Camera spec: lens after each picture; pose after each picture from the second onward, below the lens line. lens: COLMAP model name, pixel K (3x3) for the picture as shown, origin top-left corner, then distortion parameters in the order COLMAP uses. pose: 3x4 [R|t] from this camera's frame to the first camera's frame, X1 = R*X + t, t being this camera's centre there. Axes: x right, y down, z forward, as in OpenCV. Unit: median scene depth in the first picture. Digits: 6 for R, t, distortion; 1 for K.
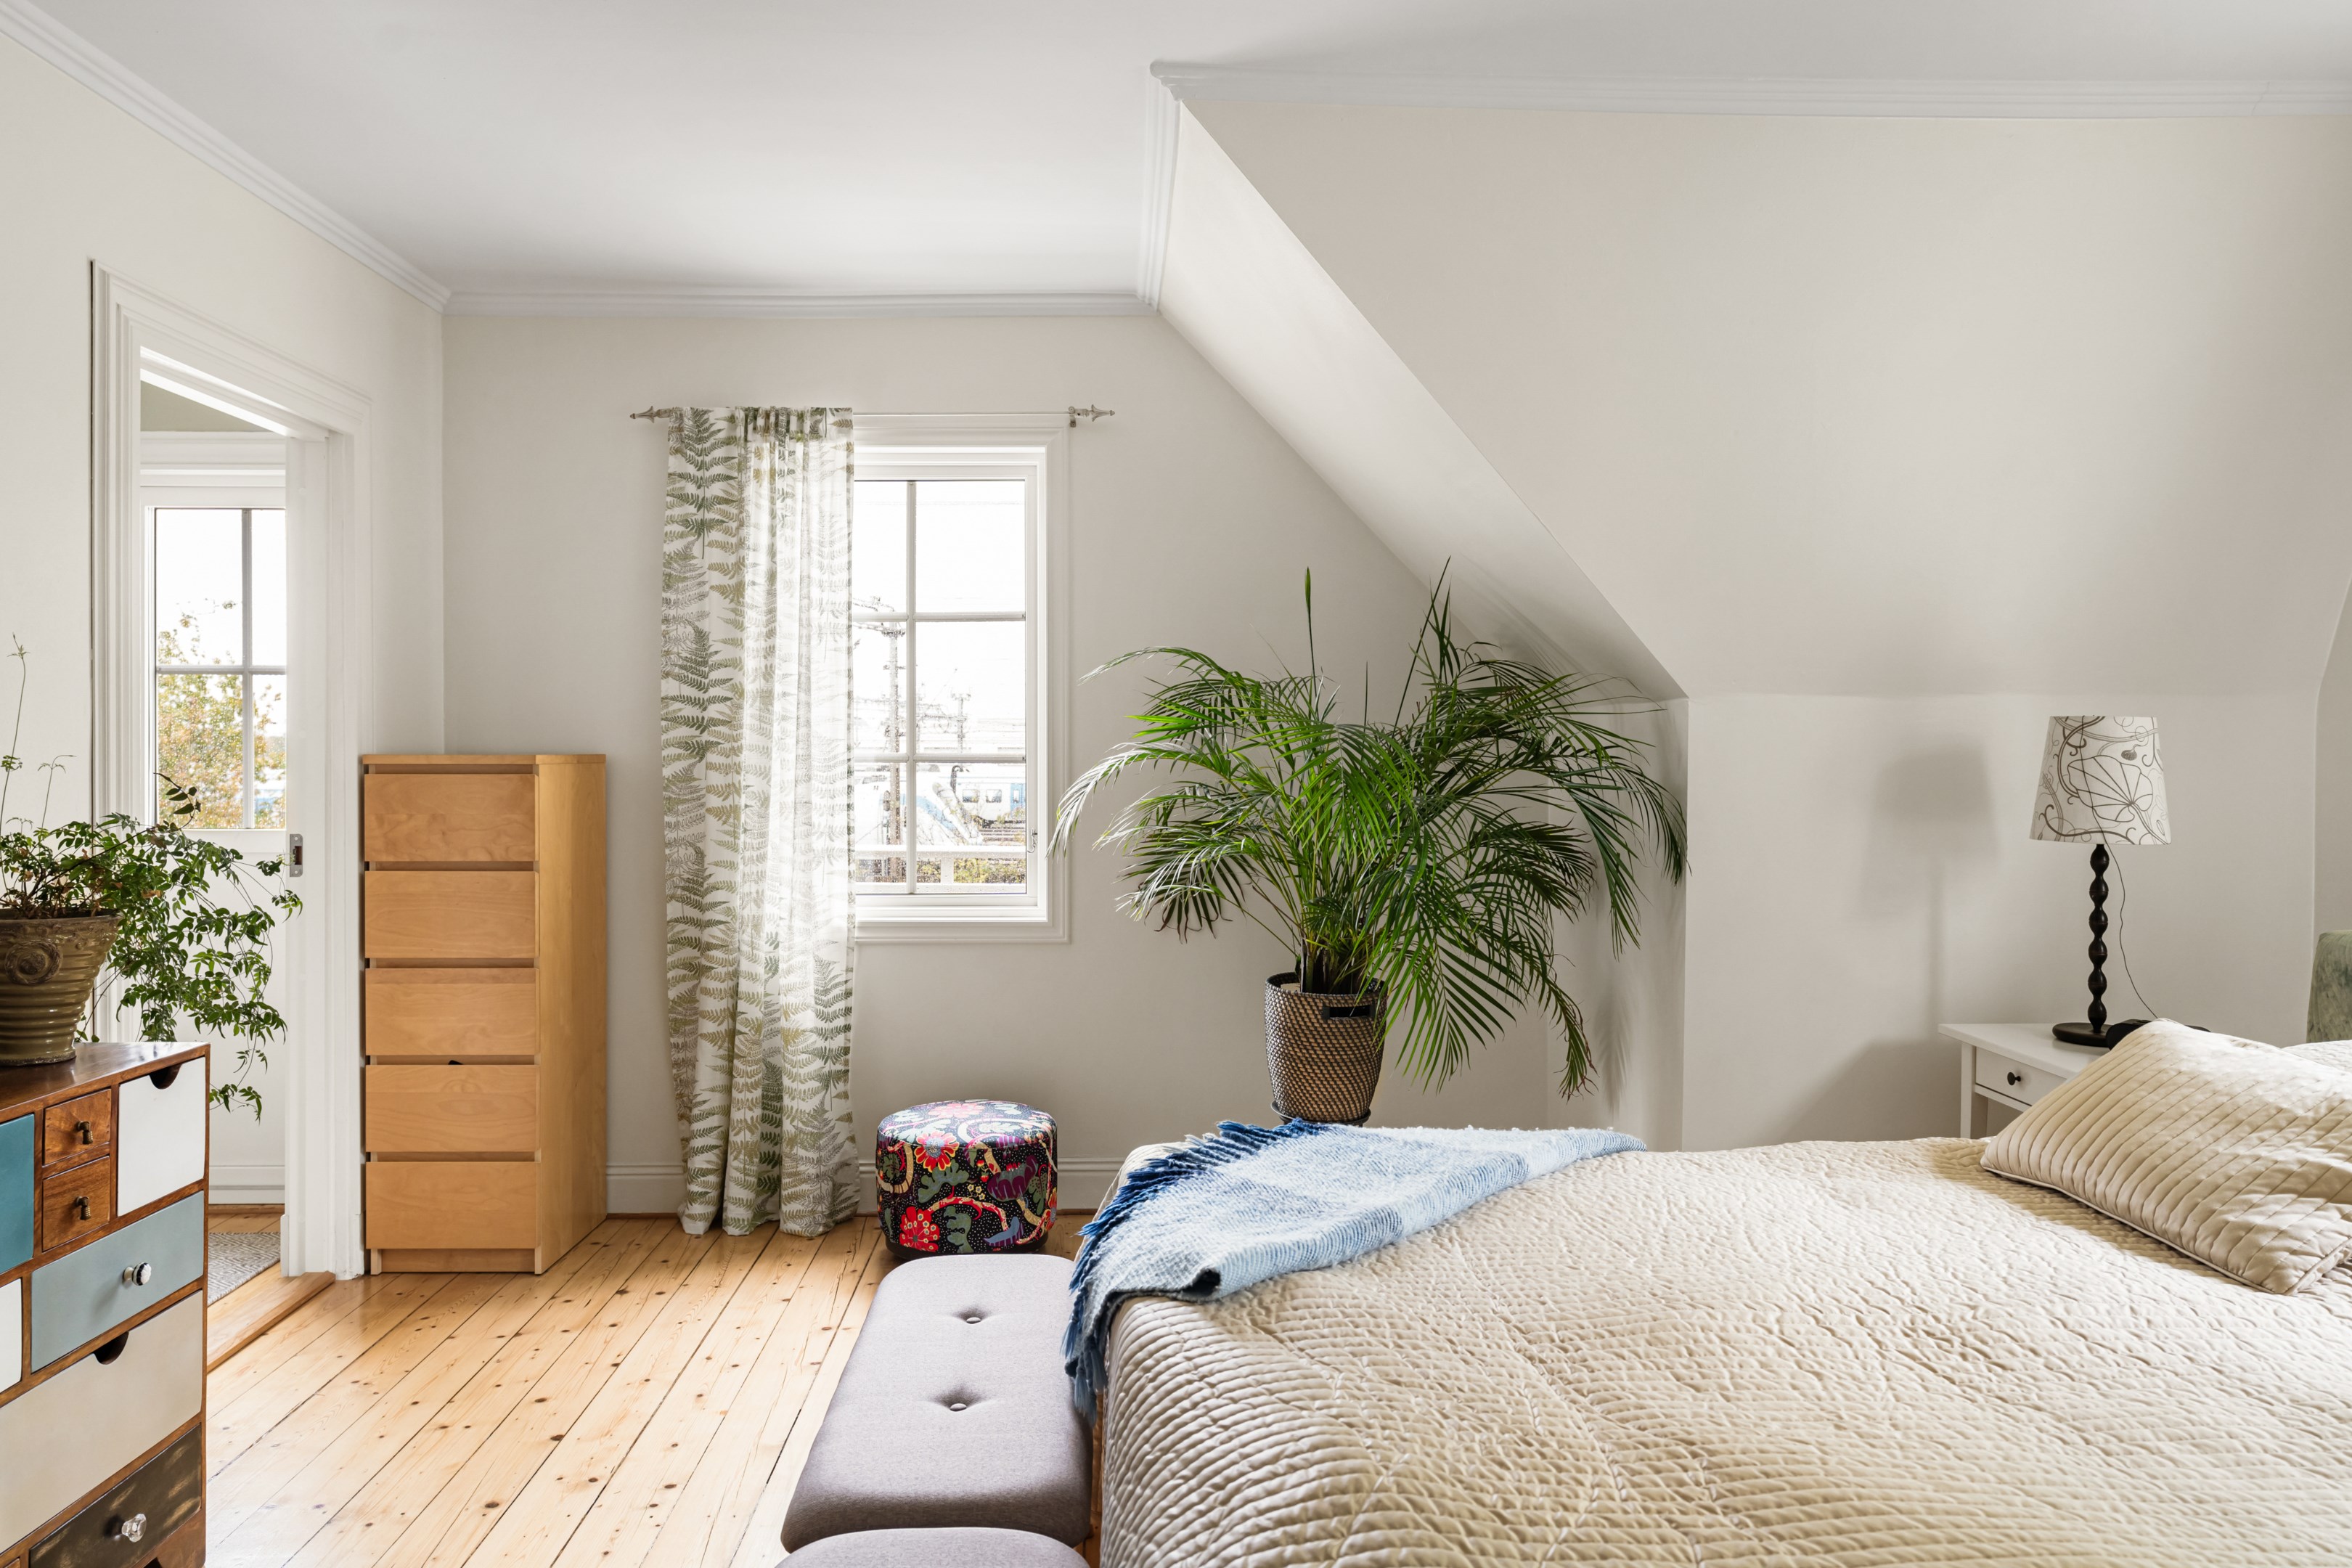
lens RADIAL K [[1595.2, 0, 1176.0], [0, 1595.2, 784.0], [0, 0, 1]] dist [0.000744, 0.001263]
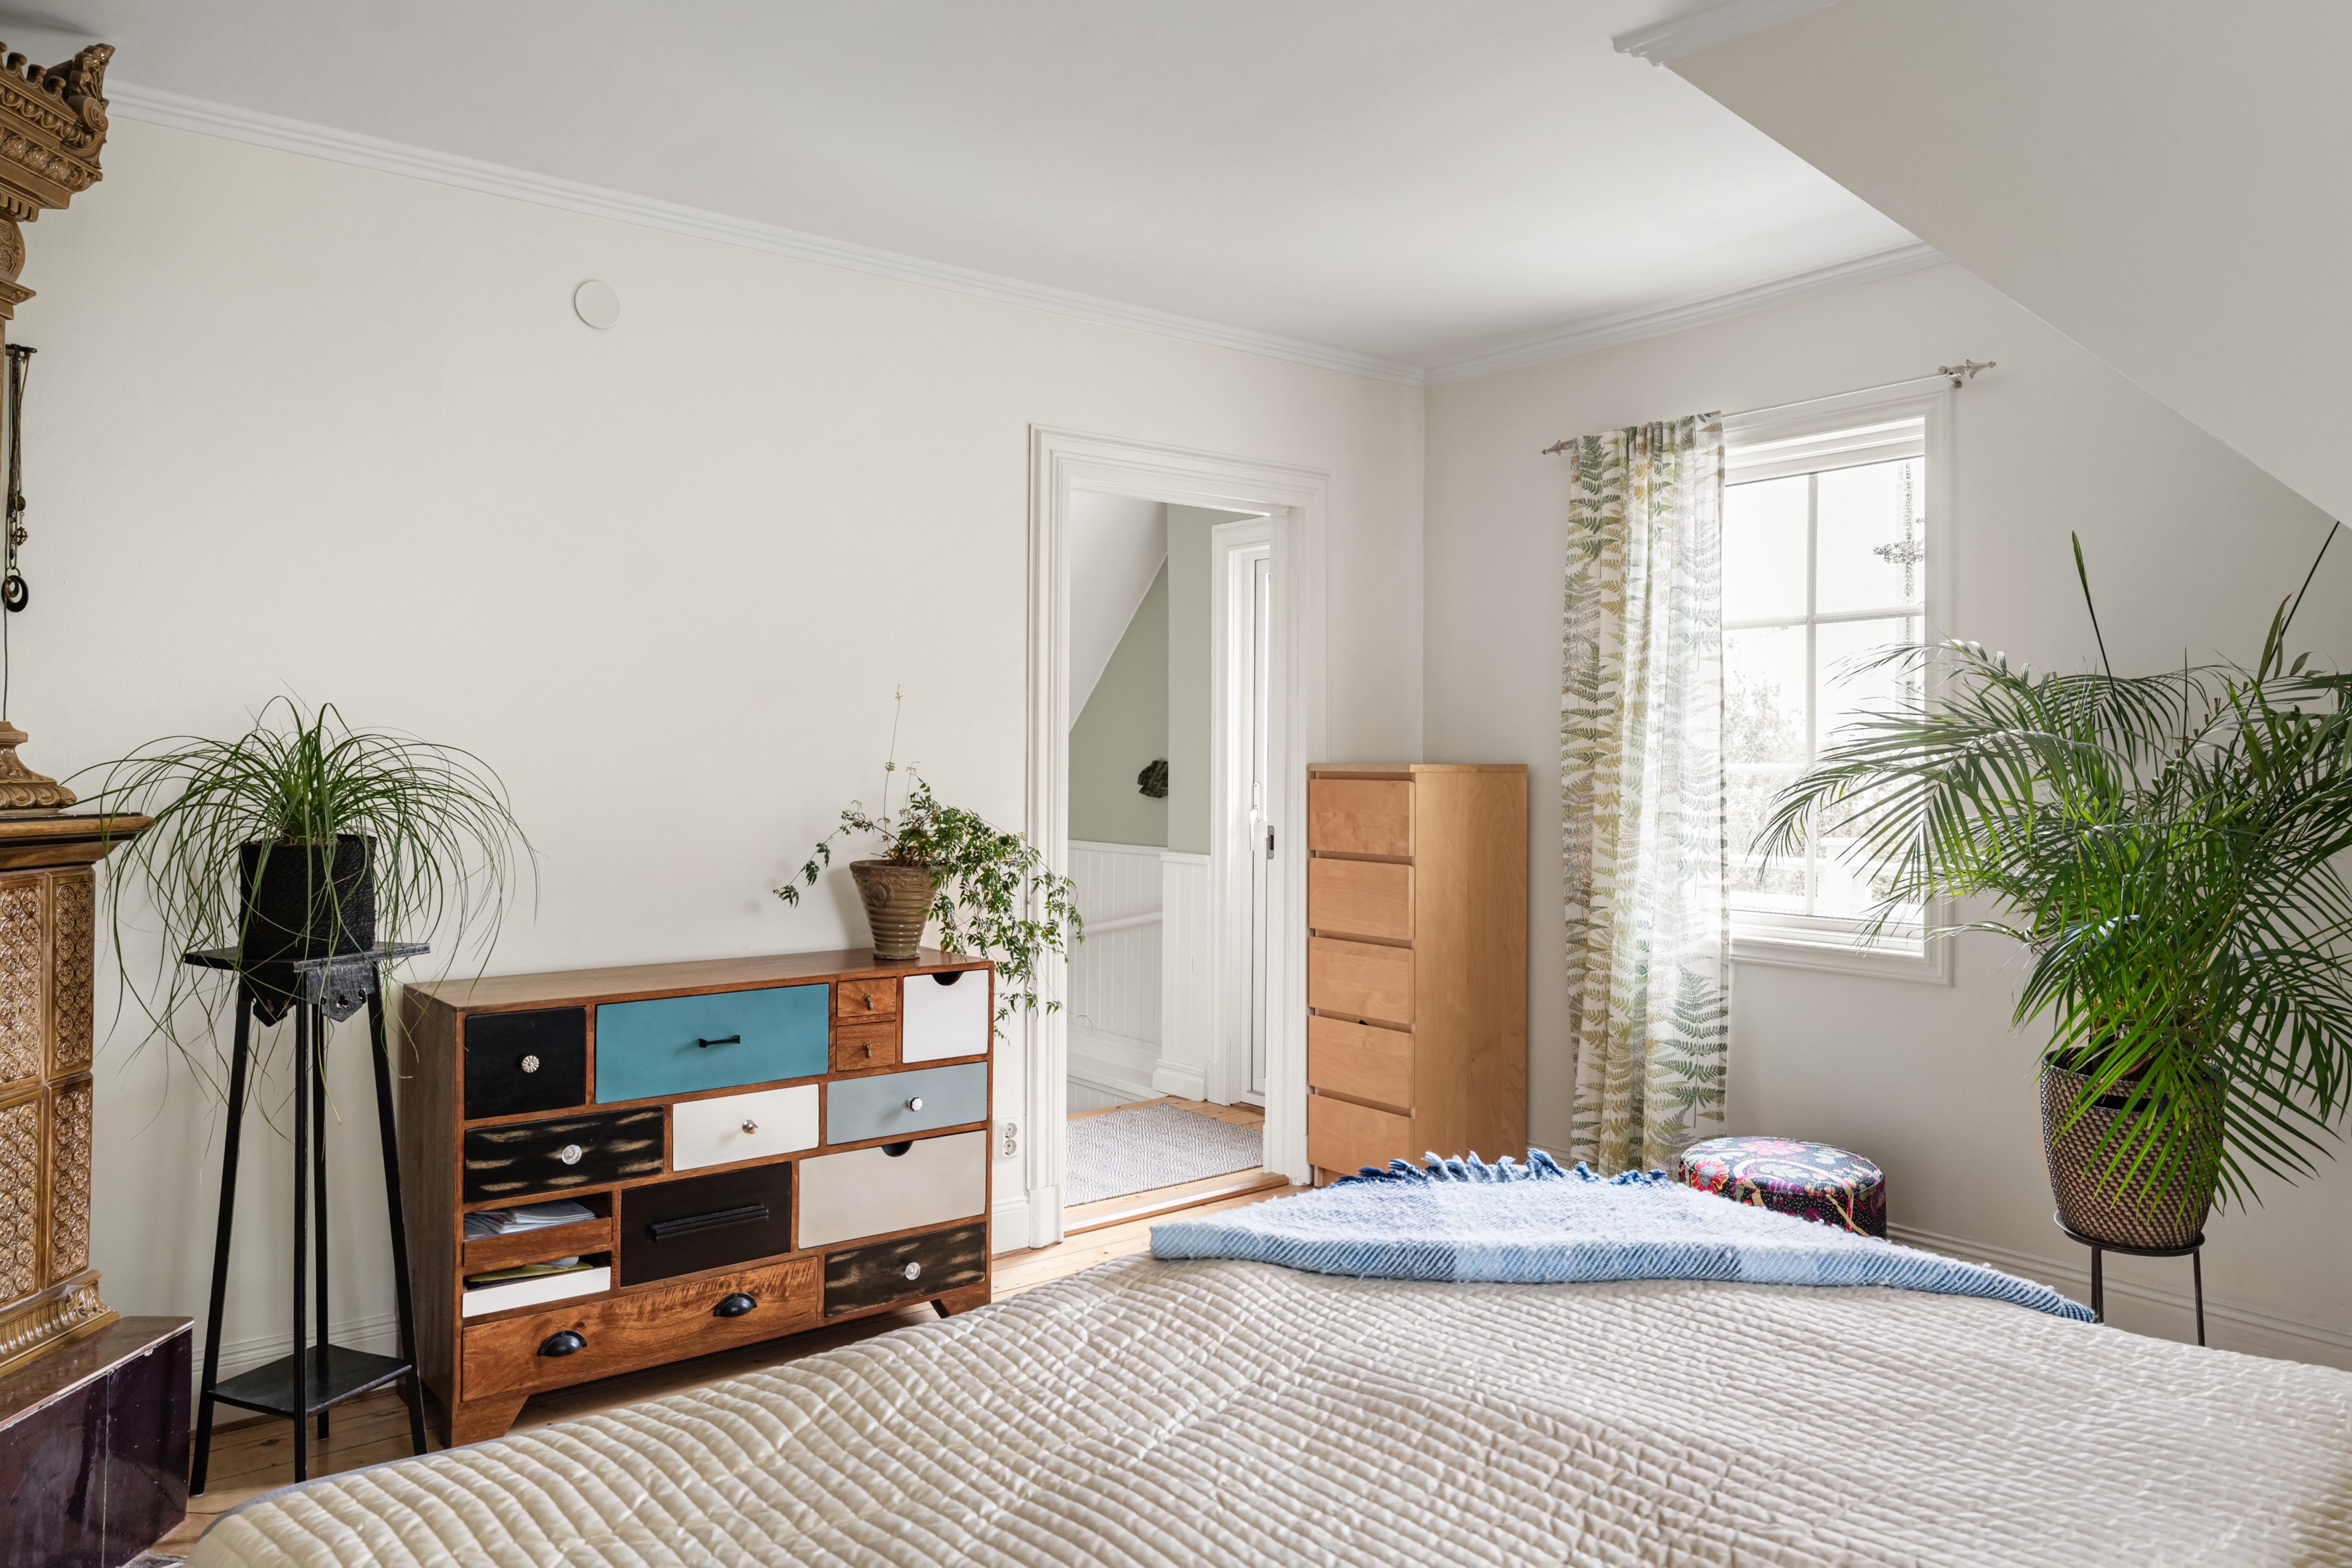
lens RADIAL K [[1626.9, 0, 1176.0], [0, 1626.9, 784.0], [0, 0, 1]] dist [-0.002865, 0.000500]
pose [[0.607007, 0.014876, -0.794558, 0.387223], [-0.020358, 0.999788, 0.003167, -0.003869], [0.794436, 0.014253, 0.607181, 0.135090]]
